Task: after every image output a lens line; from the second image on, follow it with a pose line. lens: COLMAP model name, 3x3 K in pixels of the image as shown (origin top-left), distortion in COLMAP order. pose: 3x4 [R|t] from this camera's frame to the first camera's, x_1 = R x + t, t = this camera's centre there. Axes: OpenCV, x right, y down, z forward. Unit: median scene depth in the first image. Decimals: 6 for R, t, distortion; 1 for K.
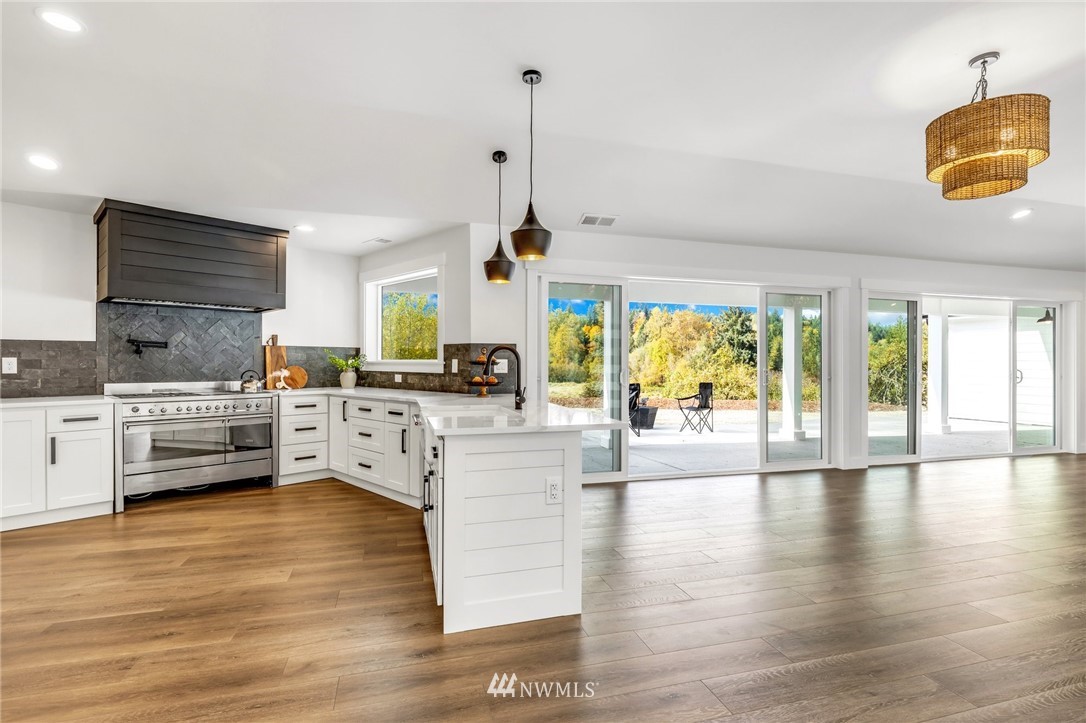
lens RADIAL K [[512.1, 0, 547.9], [0, 512.1, 365.4], [0, 0, 1]] dist [-0.000233, -0.000233]
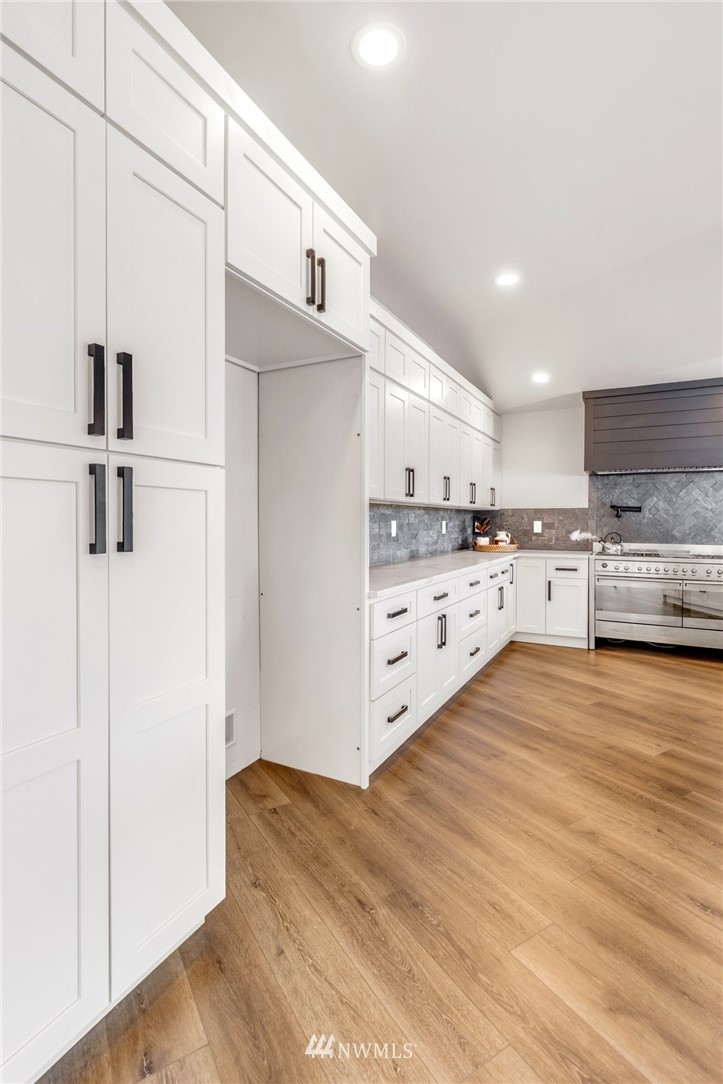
lens RADIAL K [[511.1, 0, 361.5], [0, 511.1, 542.0], [0, 0, 1]] dist [-0.000233, -0.000233]
pose [[0.280702, 0.037101, -0.959078, 0.132785], [-0.008843, 0.999310, 0.036070, -0.003932], [0.959754, -0.001644, 0.280836, 0.116653]]
